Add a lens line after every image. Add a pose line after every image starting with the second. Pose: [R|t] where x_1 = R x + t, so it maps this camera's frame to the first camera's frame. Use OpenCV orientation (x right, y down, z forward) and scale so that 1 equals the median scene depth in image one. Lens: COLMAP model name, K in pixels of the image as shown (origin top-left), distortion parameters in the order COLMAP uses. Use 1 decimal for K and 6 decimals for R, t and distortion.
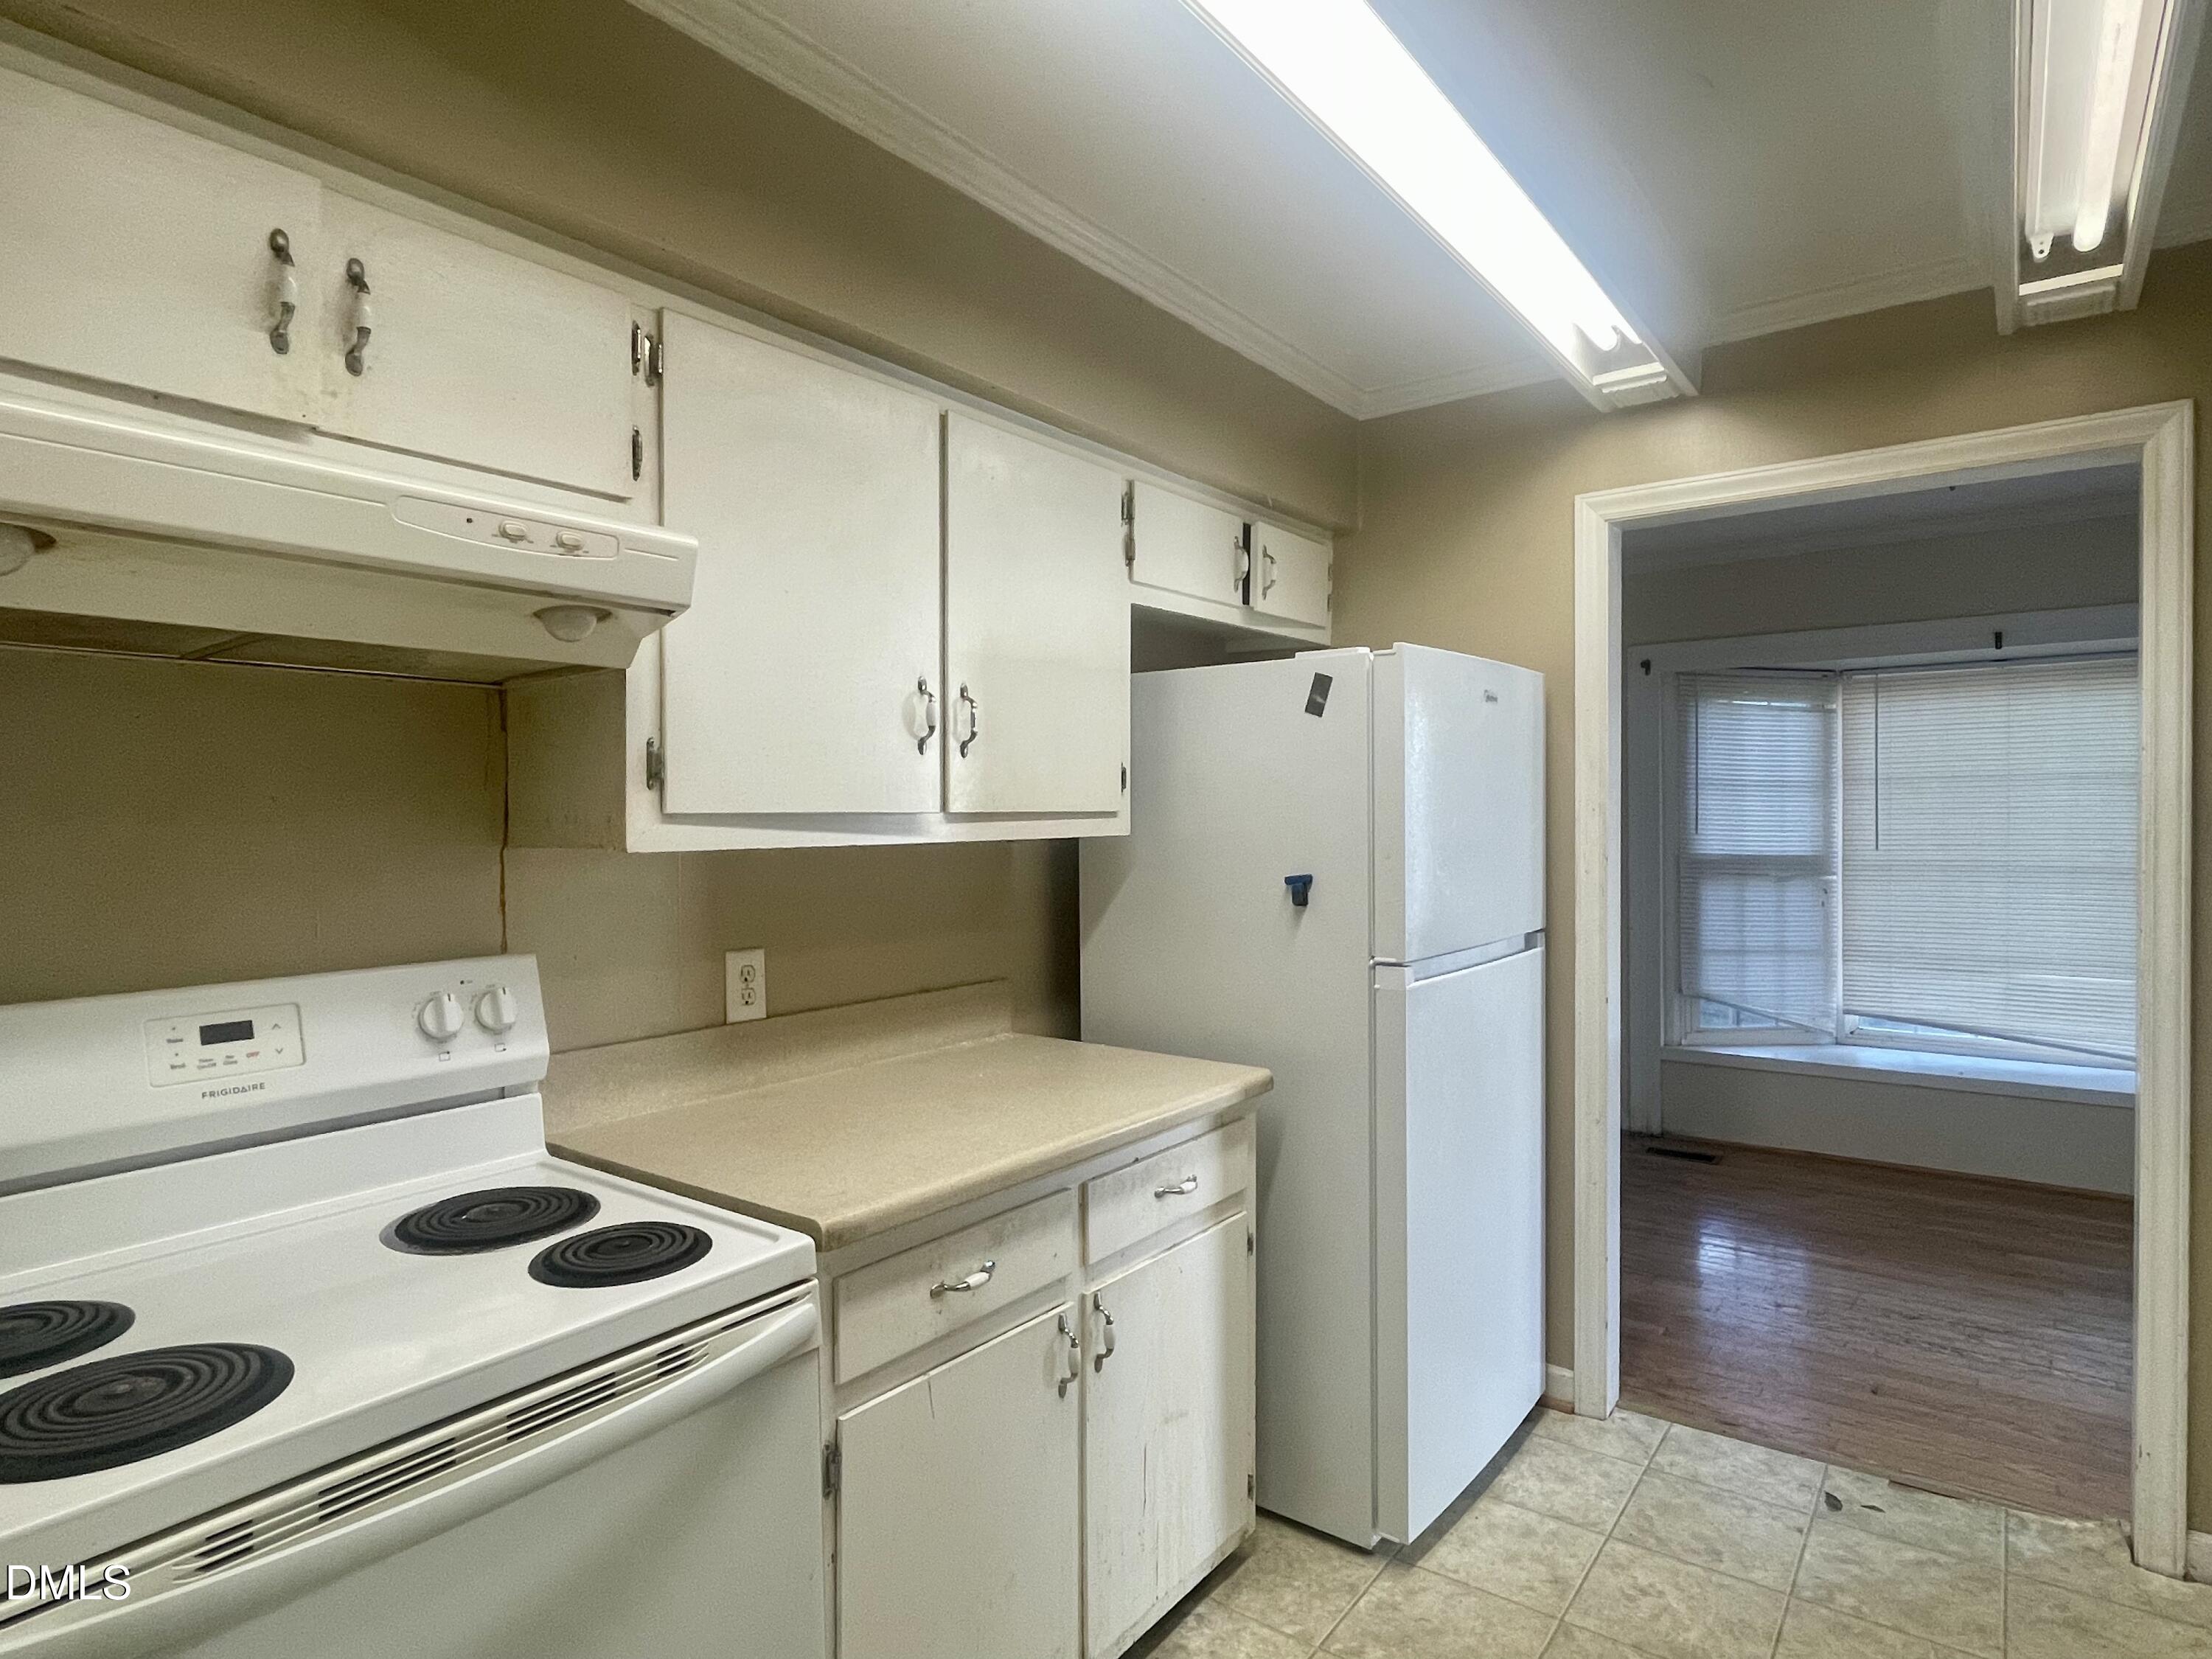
lens RADIAL K [[1229.3, 0, 1106.0], [0, 1229.3, 829.5], [0, 0, 1]] dist [-0.001963, 0.000117]
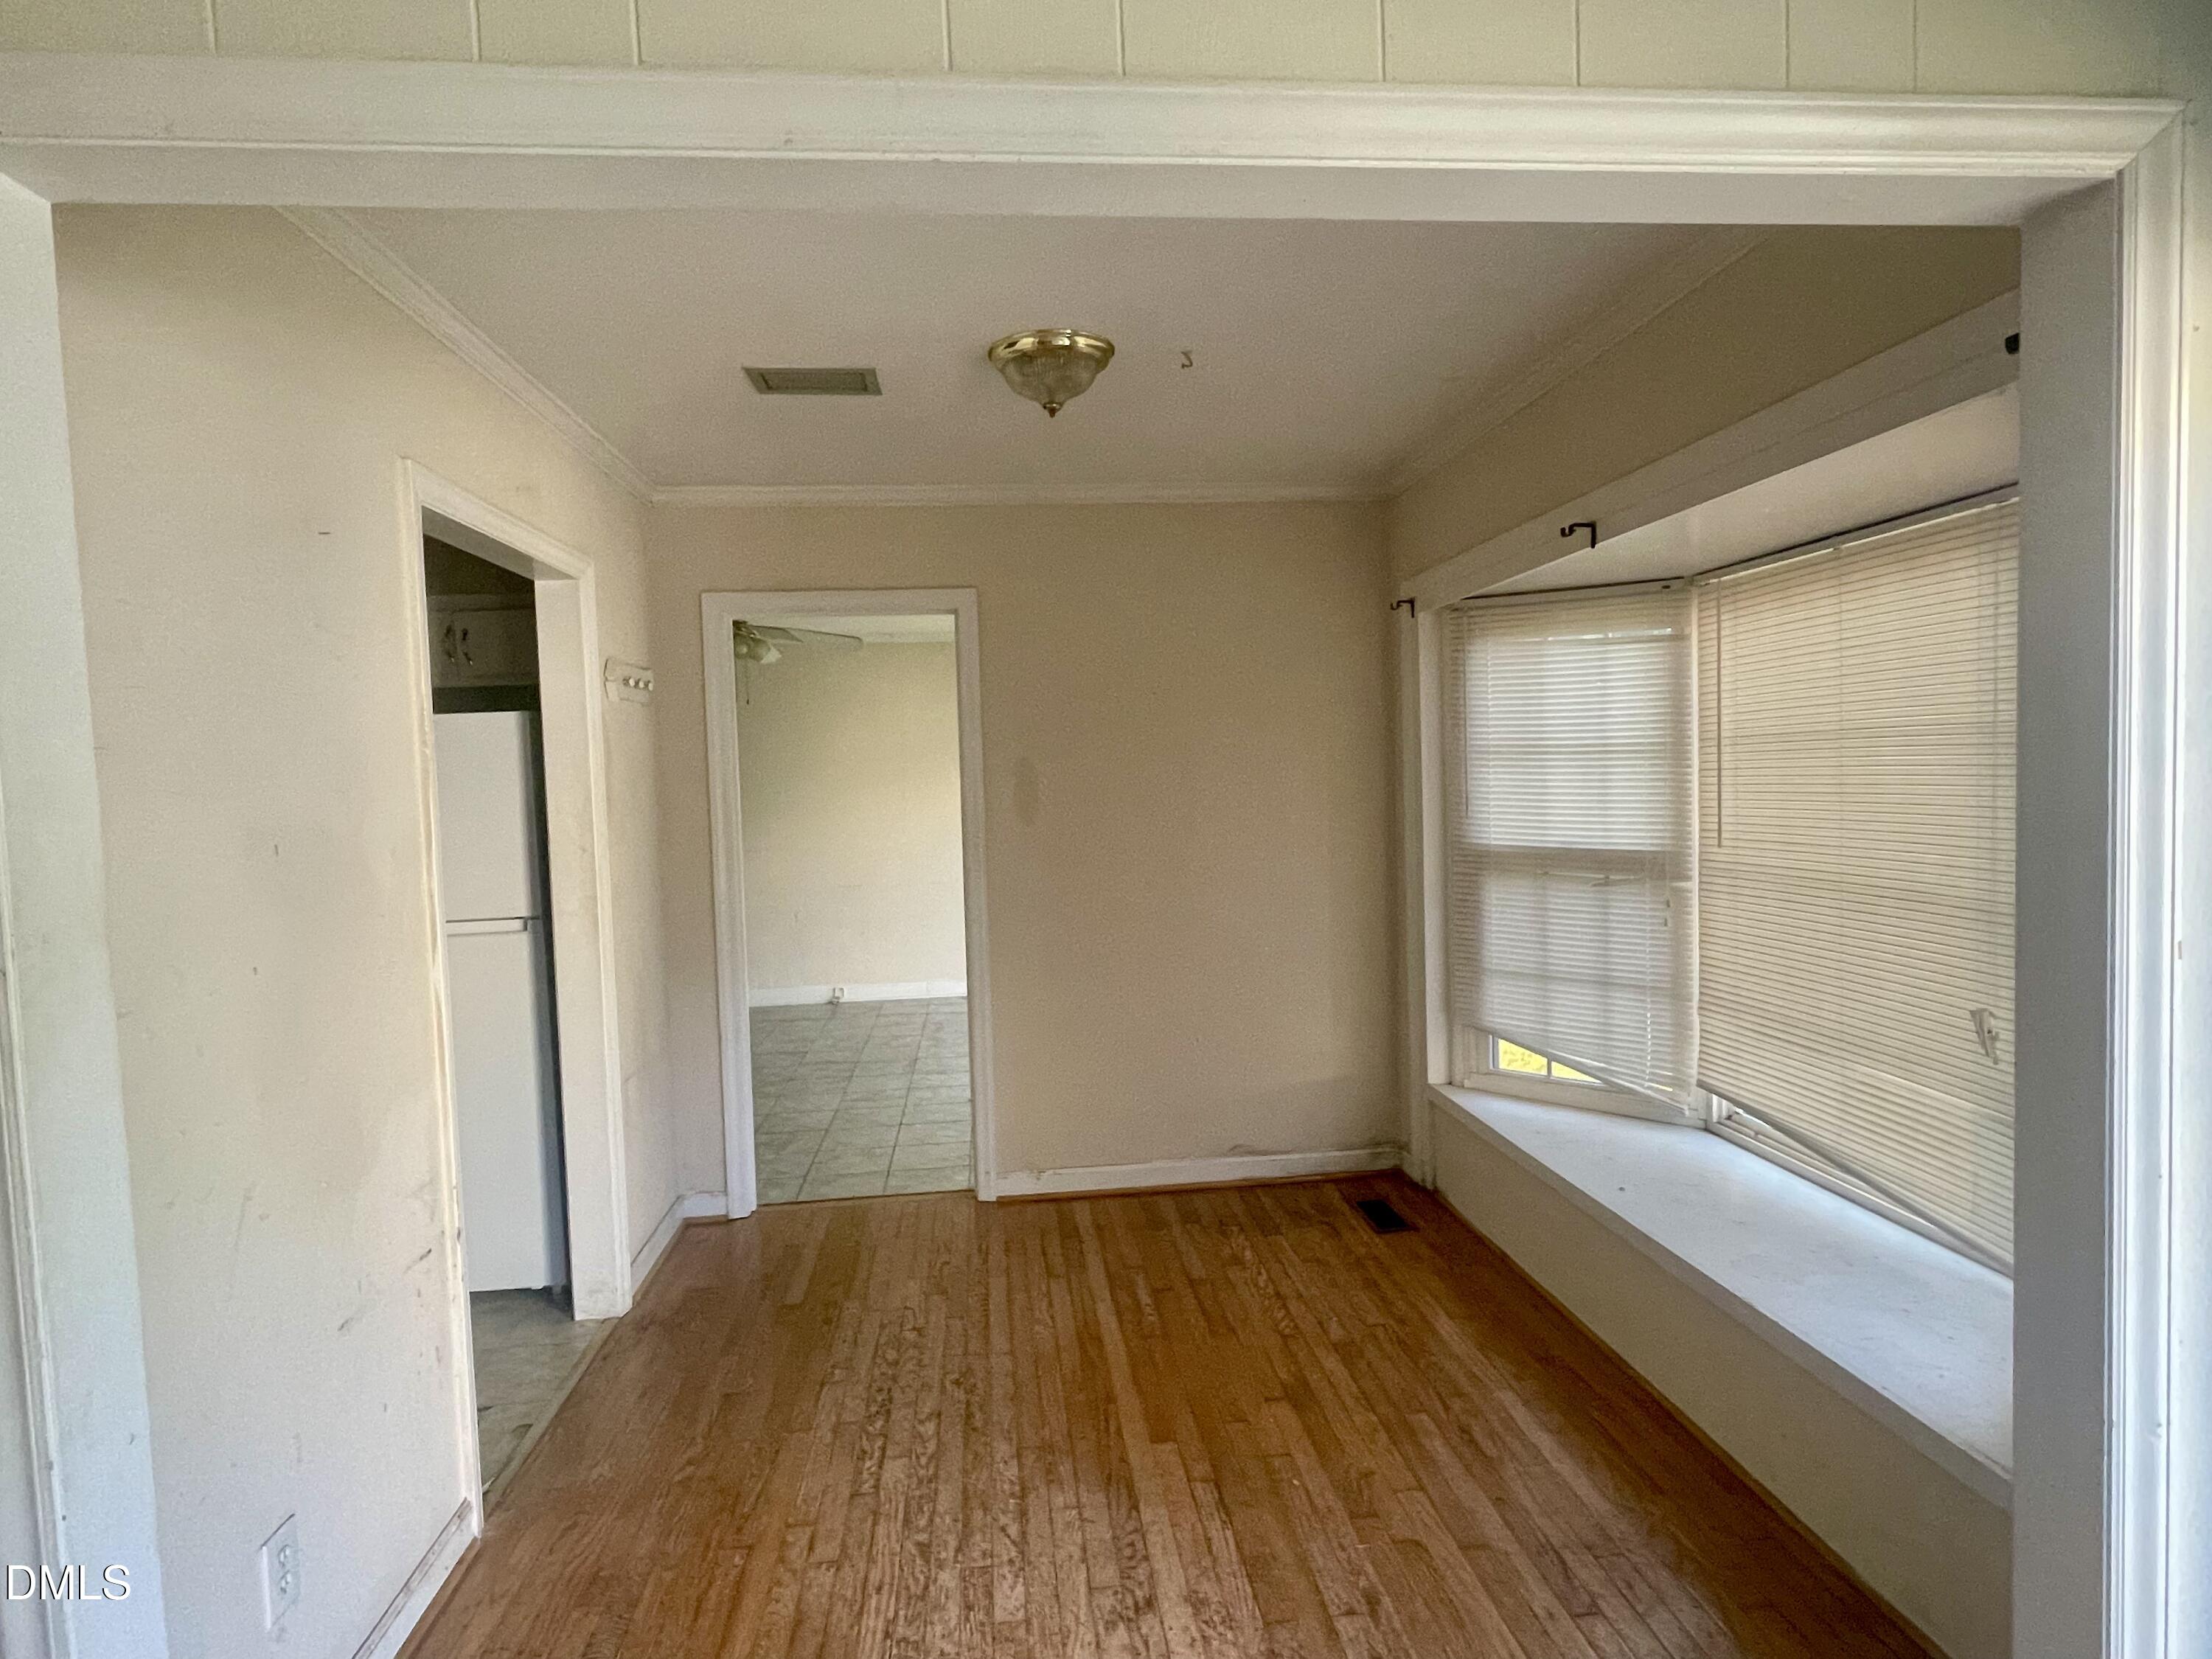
lens RADIAL K [[1182.5, 0, 1103.6], [0, 1182.5, 835.8], [0, 0, 1]] dist [0.001372, 0.000438]
pose [[0.676305, 0.024498, -0.736214, 0.861350], [0.020535, 0.998431, 0.052087, -0.028528], [0.736335, -0.050345, 0.674742, 0.327171]]
